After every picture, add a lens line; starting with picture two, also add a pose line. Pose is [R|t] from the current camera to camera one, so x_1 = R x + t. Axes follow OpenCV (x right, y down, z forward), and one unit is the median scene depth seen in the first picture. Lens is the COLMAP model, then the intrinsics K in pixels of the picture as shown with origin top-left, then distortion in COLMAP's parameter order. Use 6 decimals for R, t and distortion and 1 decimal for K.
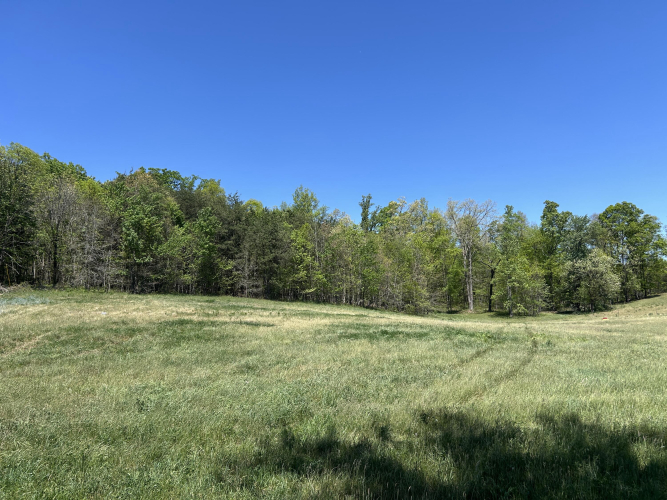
lens RADIAL K [[489.0, 0, 334.3], [0, 489.0, 245.4], [0, 0, 1]] dist [0.024883, -0.032997]
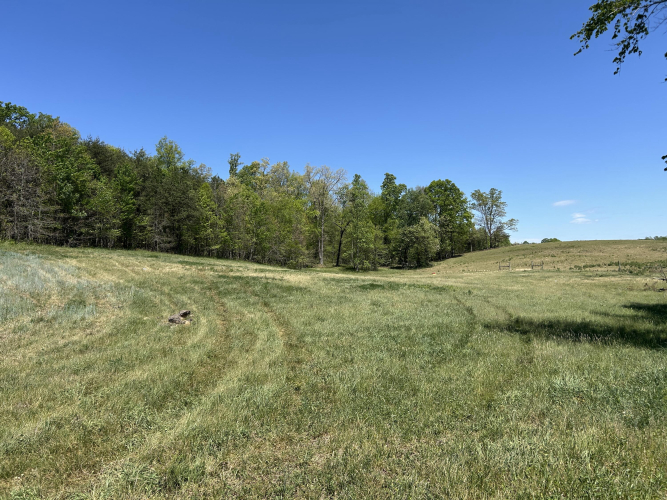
lens RADIAL K [[489.0, 0, 336.2], [0, 489.0, 250.6], [0, 0, 1]] dist [0.024883, -0.032997]
pose [[0.930968, 0.025348, 0.364221, -0.112265], [-0.064346, 0.993363, 0.095339, -0.012210], [-0.359387, -0.112193, 0.926420, -0.065661]]
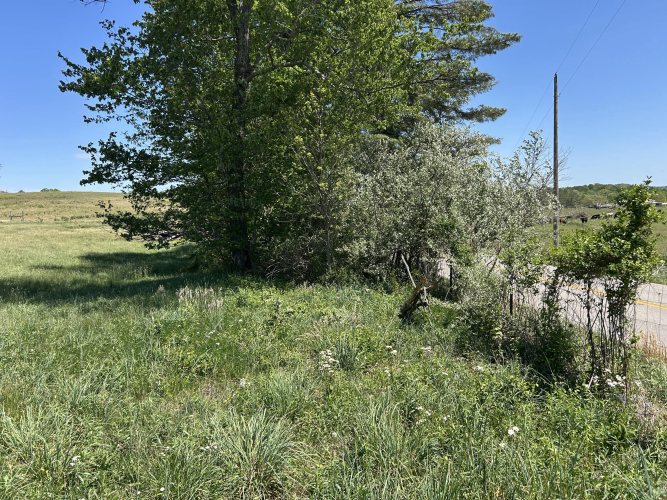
lens RADIAL K [[489.0, 0, 330.4], [0, 489.0, 253.3], [0, 0, 1]] dist [0.024883, -0.032997]
pose [[0.272010, -0.048391, 0.961077, -0.077247], [-0.147169, 0.984894, 0.091243, -0.011596], [-0.950974, -0.166260, 0.260779, -0.070220]]
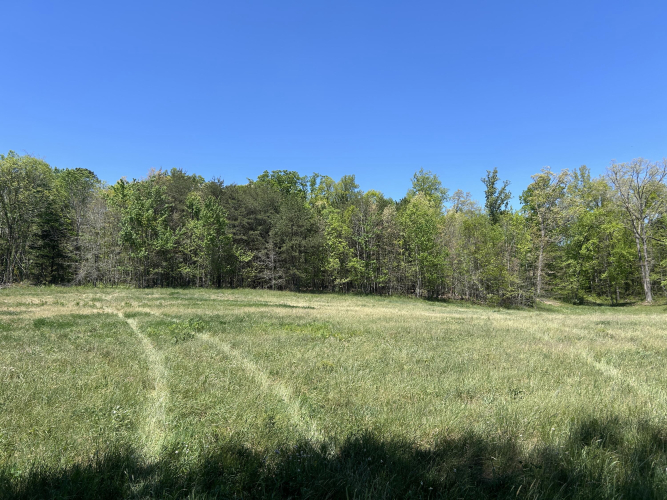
lens RADIAL K [[489.0, 0, 332.8], [0, 489.0, 248.3], [0, 0, 1]] dist [0.024883, -0.032997]
pose [[0.904632, -0.061947, -0.421669, 0.176445], [0.066574, 0.997774, -0.003757, 0.020438], [0.420963, -0.024673, 0.906742, 0.108335]]
